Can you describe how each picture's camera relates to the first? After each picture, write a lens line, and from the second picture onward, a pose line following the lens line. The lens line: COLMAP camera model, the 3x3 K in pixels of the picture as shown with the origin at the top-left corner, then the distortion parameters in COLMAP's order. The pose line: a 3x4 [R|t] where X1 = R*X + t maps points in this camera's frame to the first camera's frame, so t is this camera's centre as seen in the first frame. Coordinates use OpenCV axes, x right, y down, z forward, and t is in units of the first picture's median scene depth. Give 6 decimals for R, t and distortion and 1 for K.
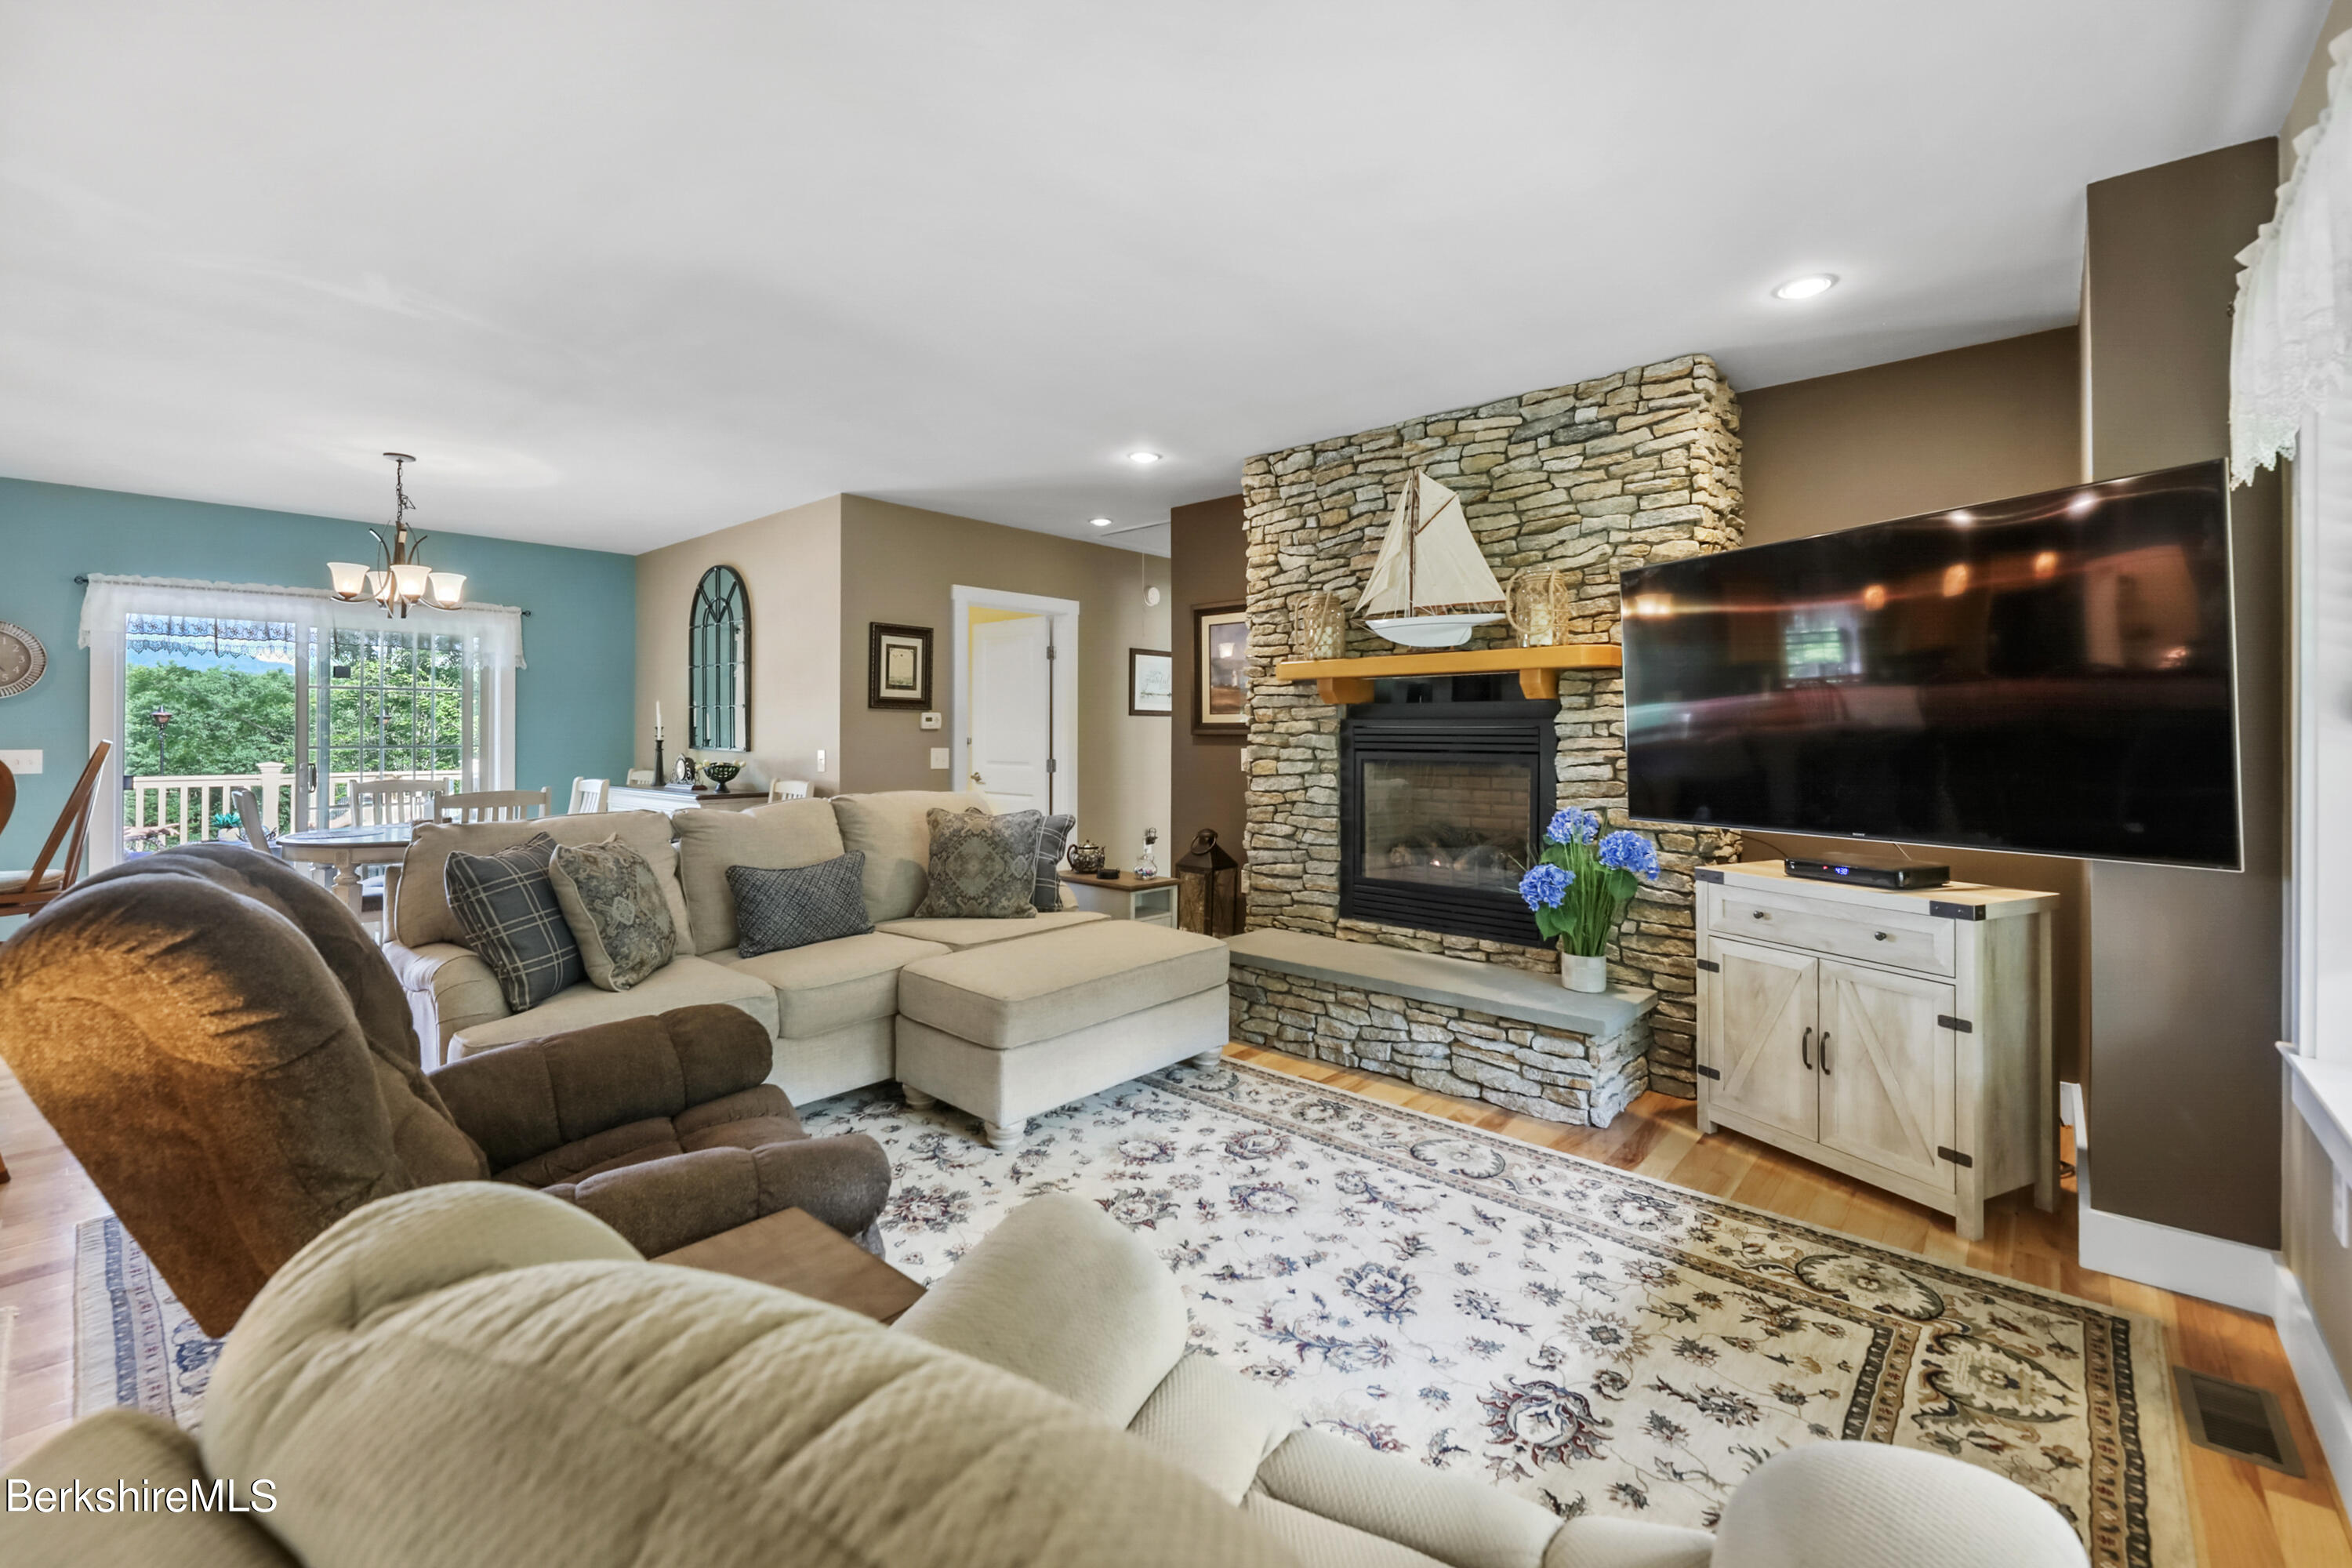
lens RADIAL K [[987.4, 0, 1175.1], [0, 987.4, 717.4], [0, 0, 1]] dist [-0.000743, -0.000118]
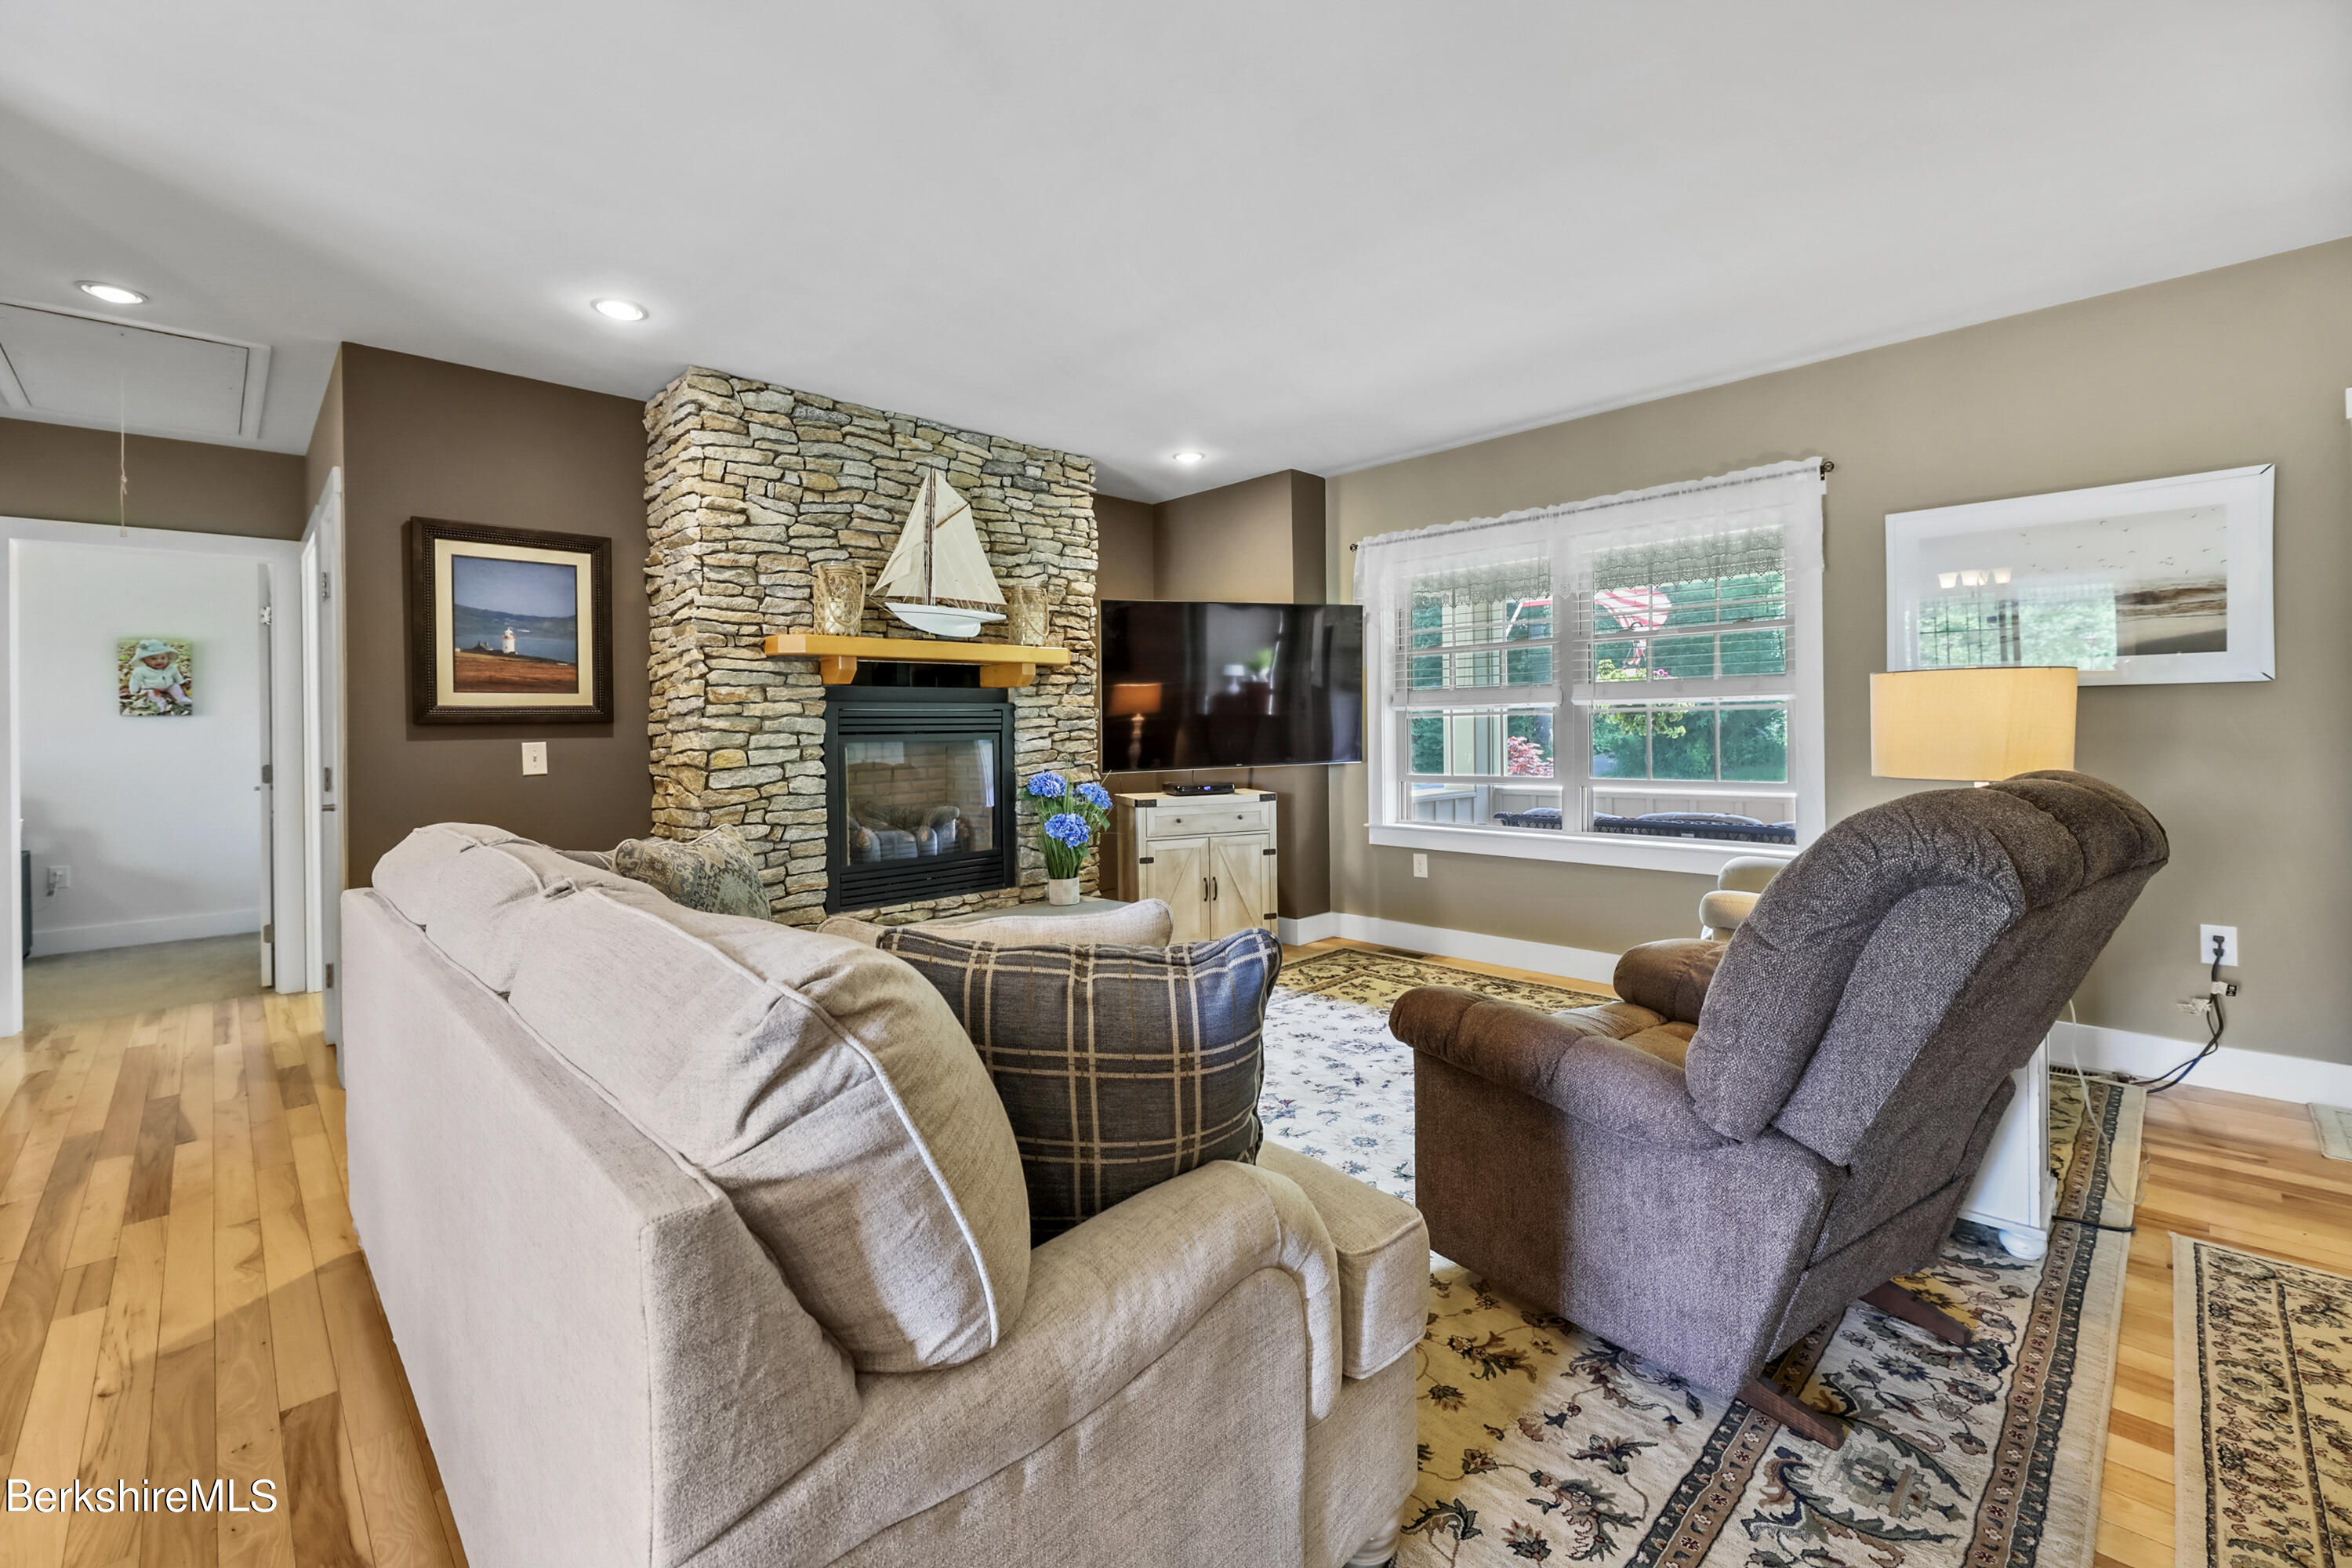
lens RADIAL K [[972.6, 0, 1149.0], [0, 972.6, 731.2], [0, 0, 1]] dist [-0.001809, -0.000345]
pose [[0.077054, -0.004288, 0.997018, -0.832190], [0.004941, 0.999980, 0.003919, 0.032413], [-0.997015, 0.004624, 0.077074, 0.723816]]
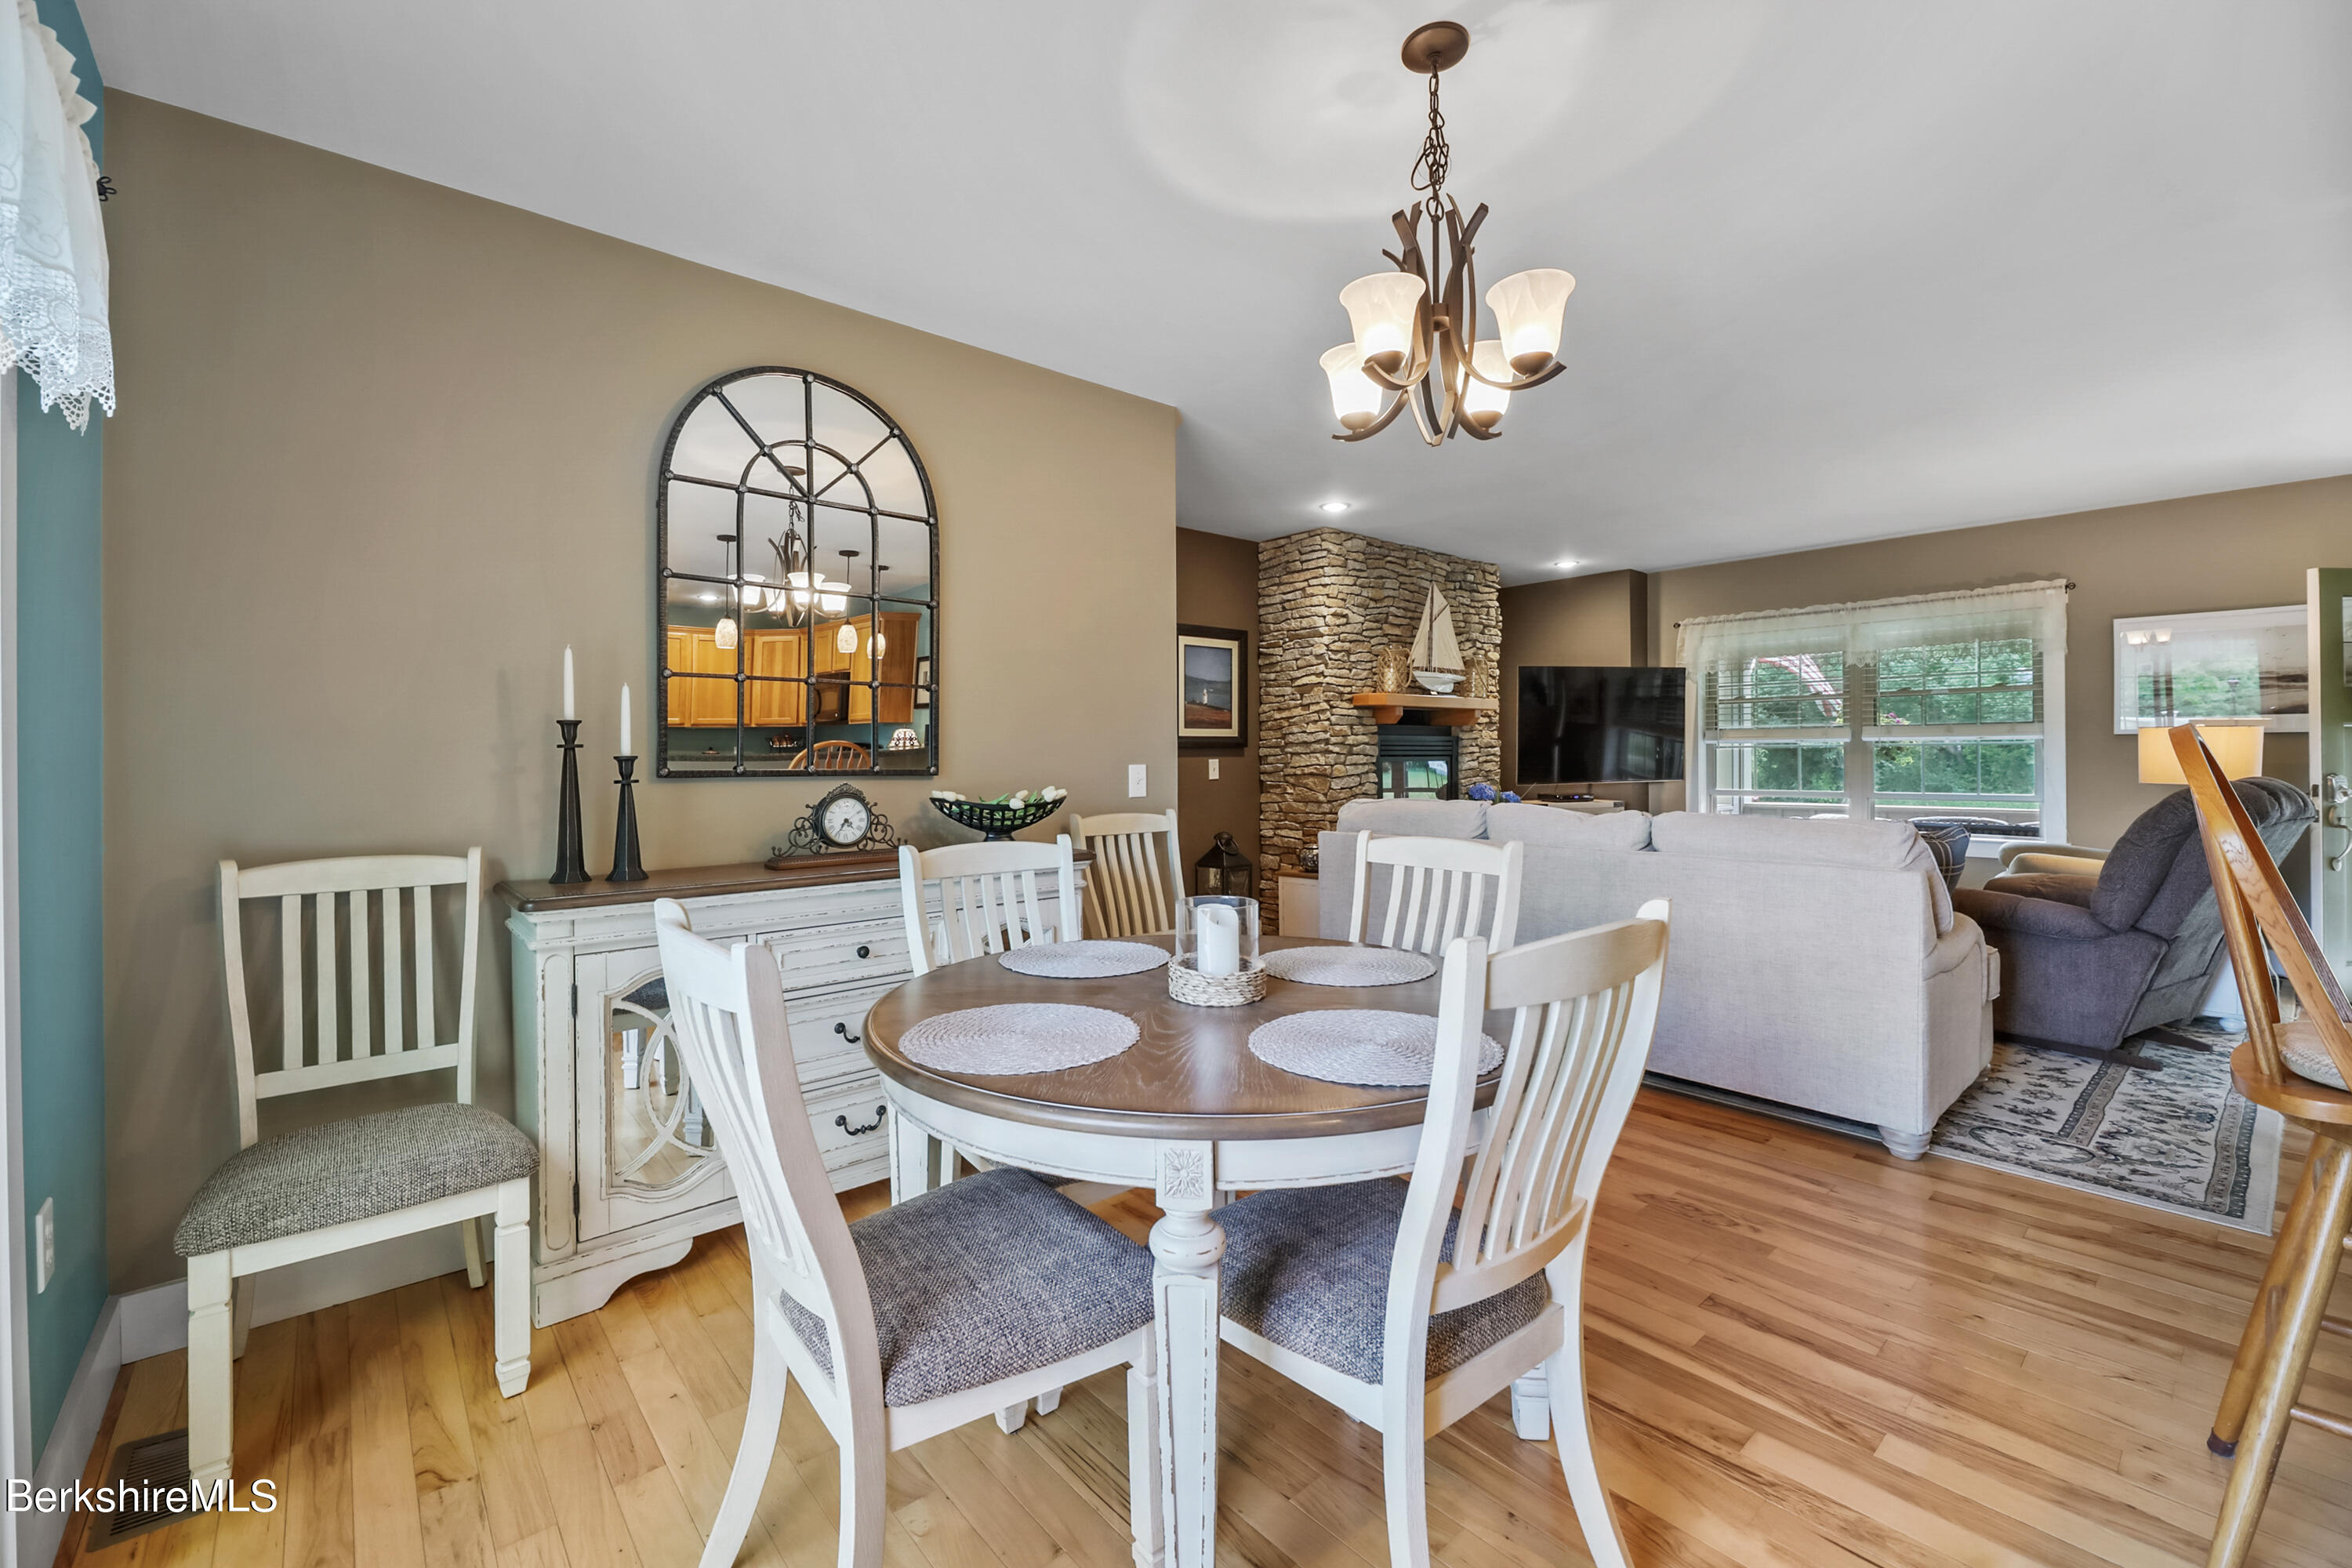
lens RADIAL K [[963.8, 0, 1147.0], [0, 963.8, 747.4], [0, 0, 1]] dist [0.001613, 0.000368]
pose [[0.144324, 0.007415, 0.989503, -1.469595], [-0.004316, 0.999967, -0.006864, 0.036414], [-0.989521, -0.003281, 0.144351, 1.303315]]
